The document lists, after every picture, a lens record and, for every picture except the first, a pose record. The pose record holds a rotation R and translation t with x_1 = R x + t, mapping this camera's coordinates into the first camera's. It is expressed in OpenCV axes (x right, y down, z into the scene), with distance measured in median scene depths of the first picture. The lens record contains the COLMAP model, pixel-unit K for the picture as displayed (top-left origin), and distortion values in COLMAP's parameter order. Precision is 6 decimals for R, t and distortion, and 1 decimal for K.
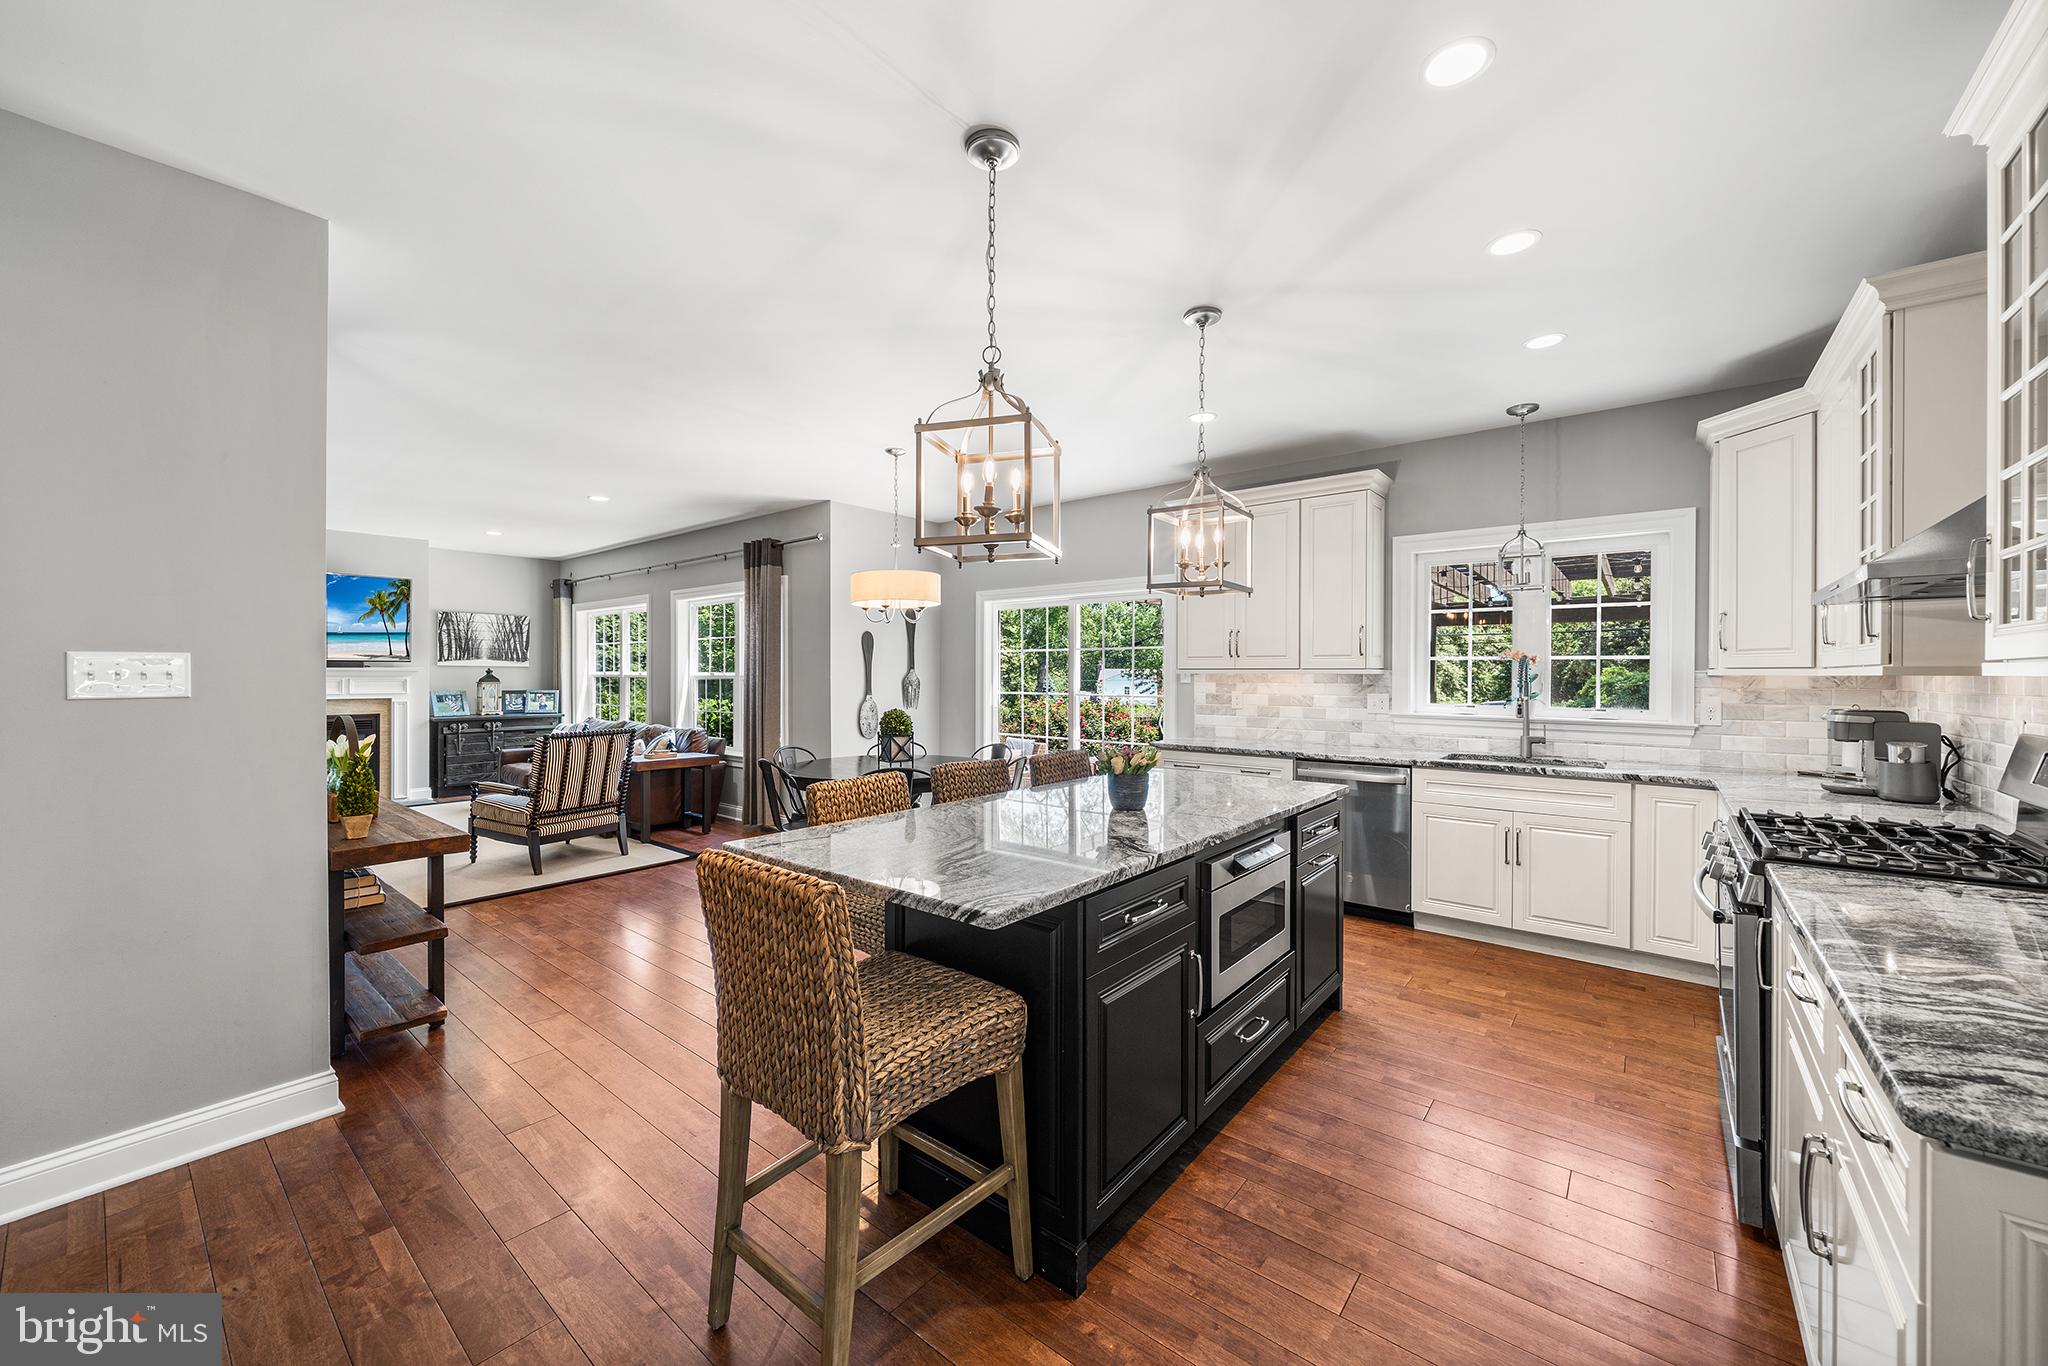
lens RADIAL K [[759.8, 0, 1019.0], [0, 759.8, 675.5], [0, 0, 1]] dist [-0.000892, -0.000431]
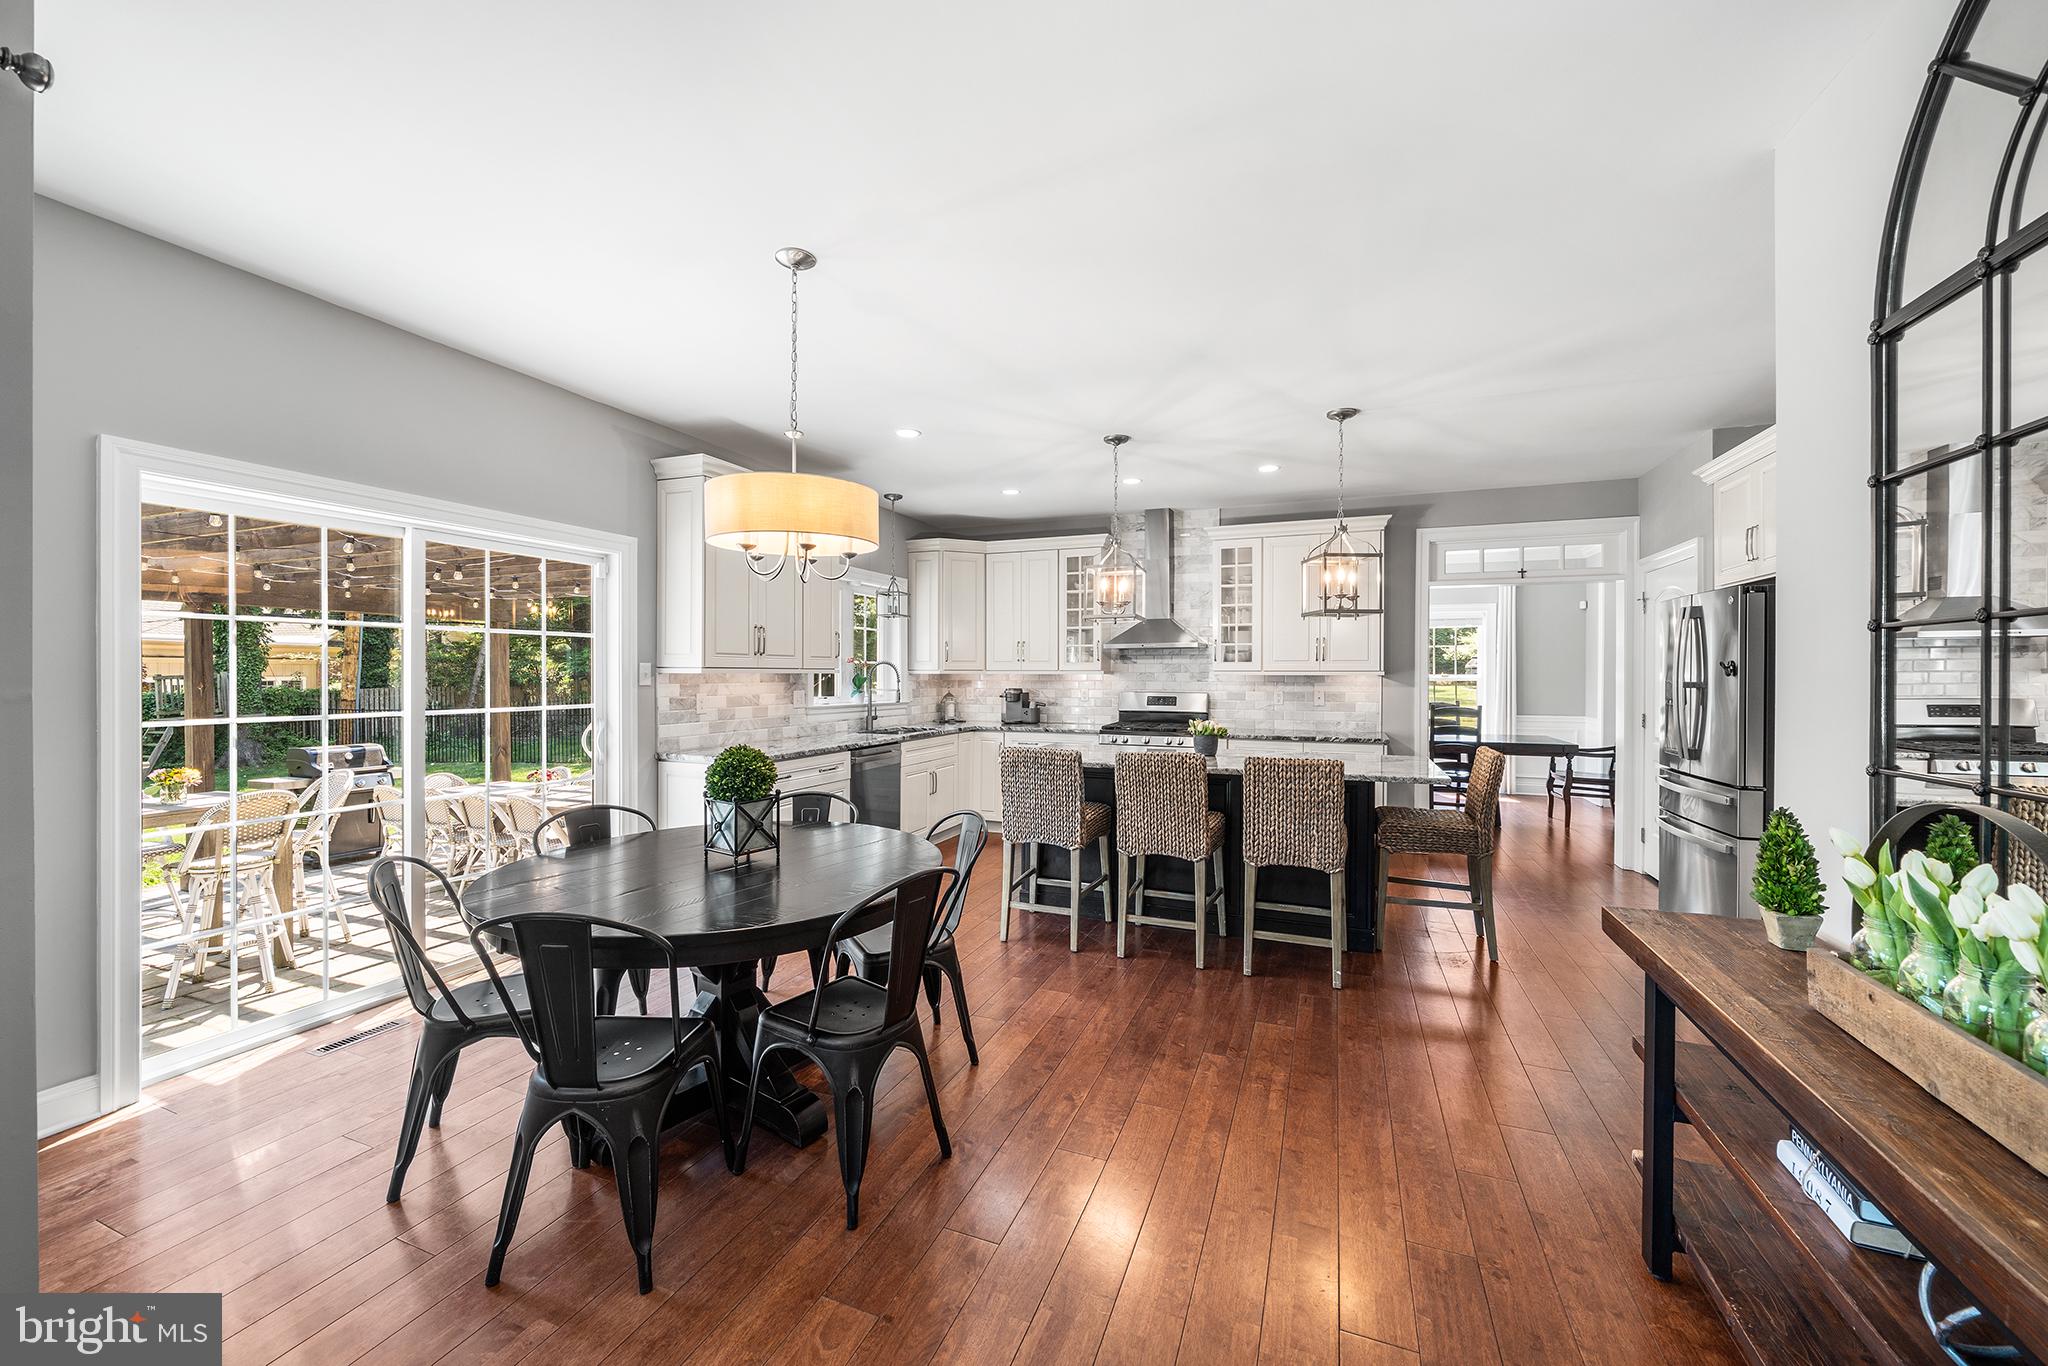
lens RADIAL K [[759.8, 0, 1029.6], [0, 759.8, 672.8], [0, 0, 1]] dist [-0.000892, -0.000431]
pose [[-0.292531, -0.001737, 0.956255, -0.708380], [0.002230, 0.999994, 0.002499, -0.004791], [-0.956253, 0.002864, -0.292525, 0.980645]]
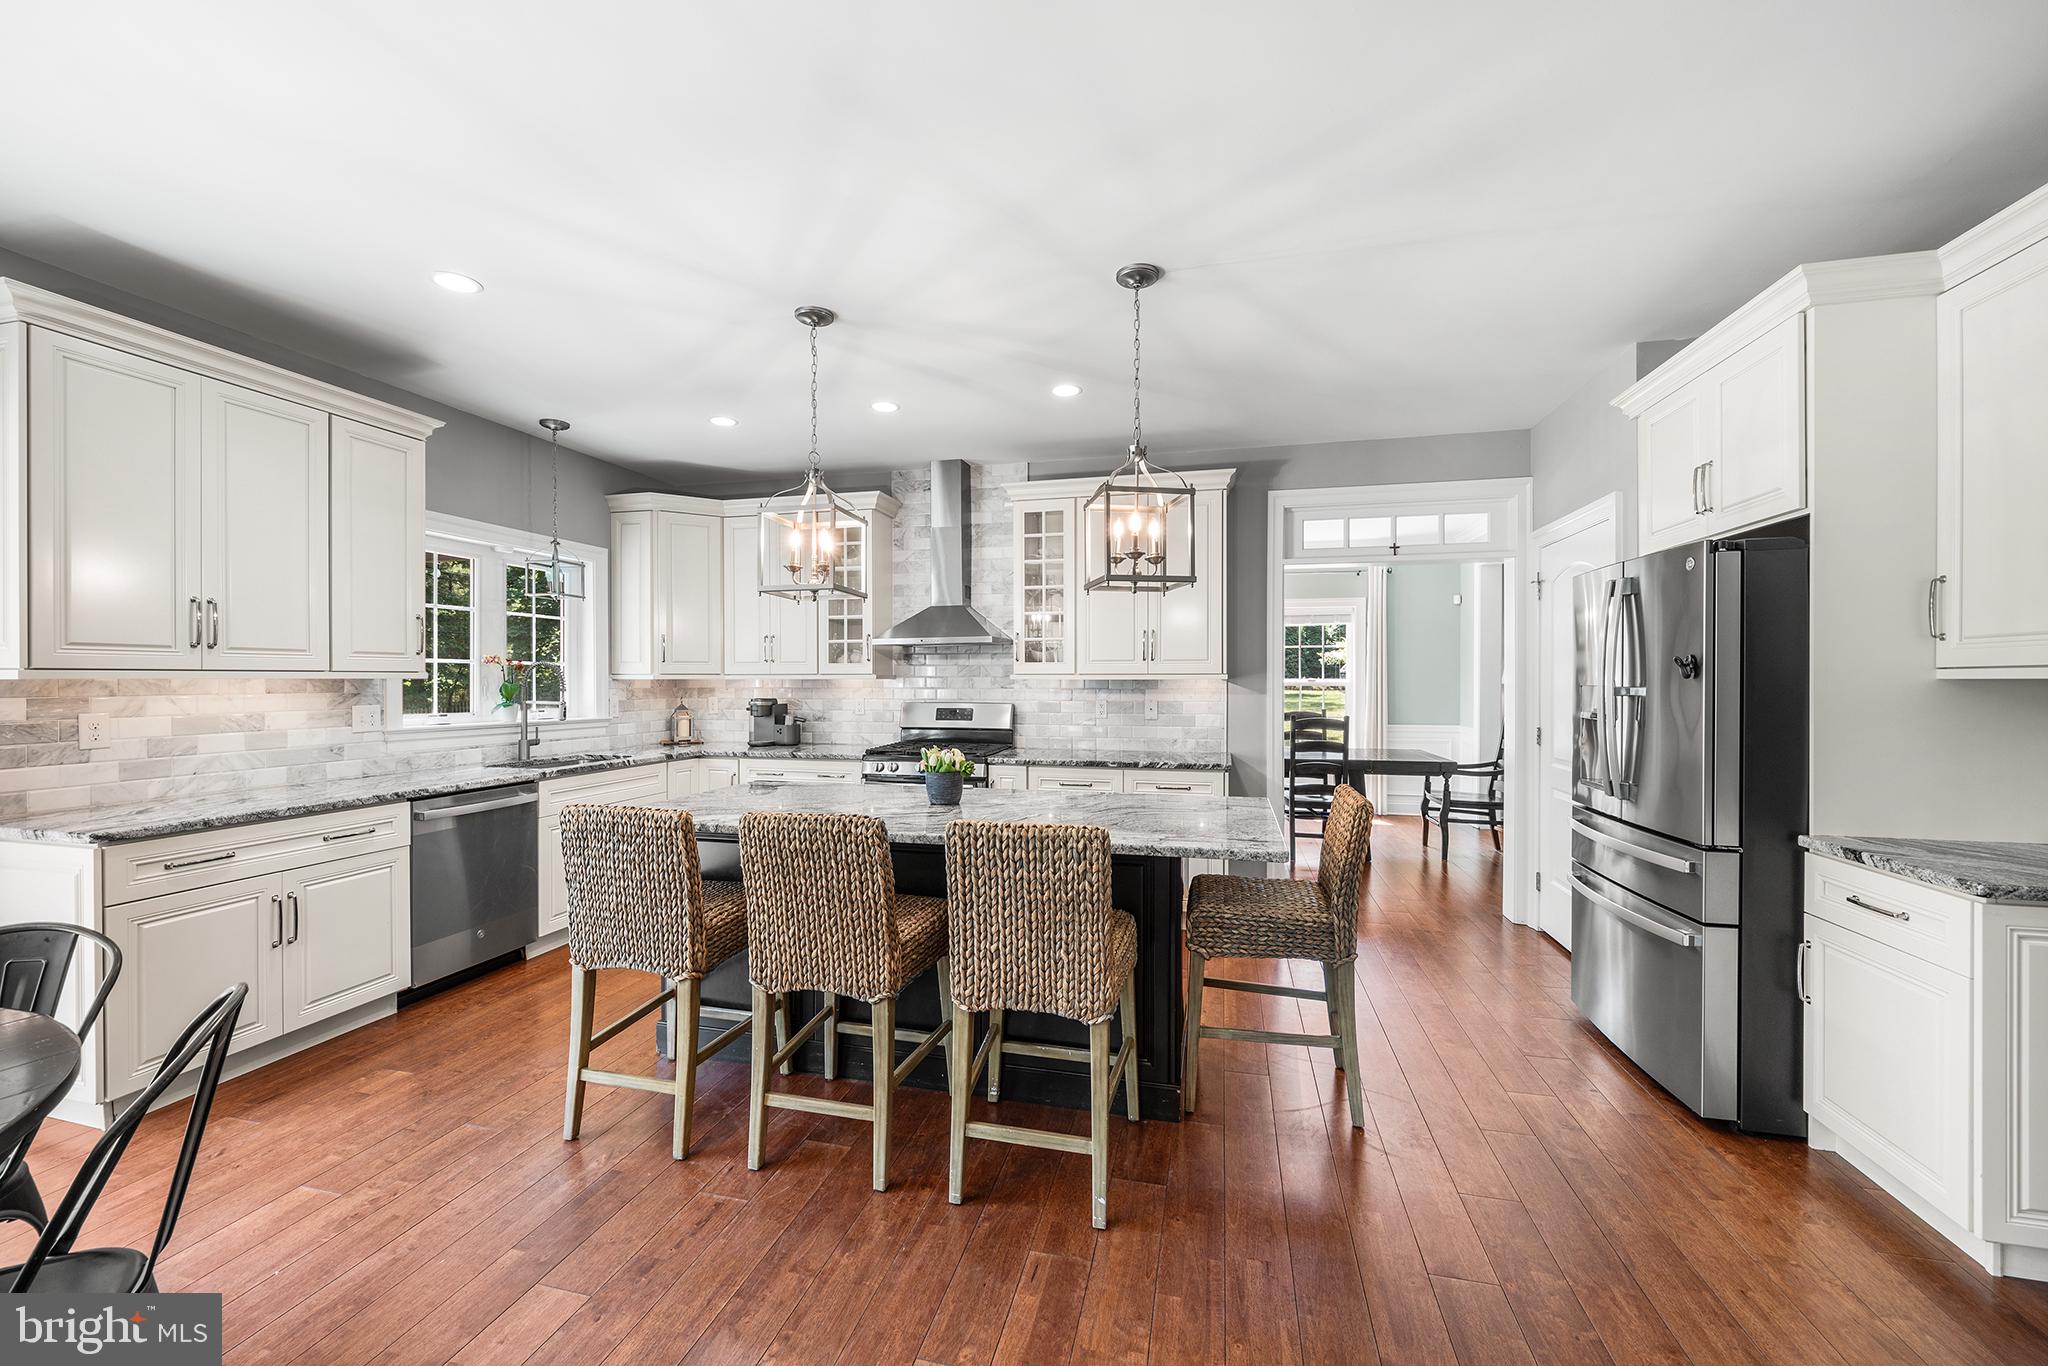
lens RADIAL K [[759.8, 0, 1034.3], [0, 759.8, 679.4], [0, 0, 1]] dist [-0.000892, -0.000431]
pose [[-0.419233, -0.001180, 0.907878, -0.471511], [0.004773, 0.999982, 0.003504, -0.001014], [-0.907866, 0.005802, -0.419220, 0.704142]]
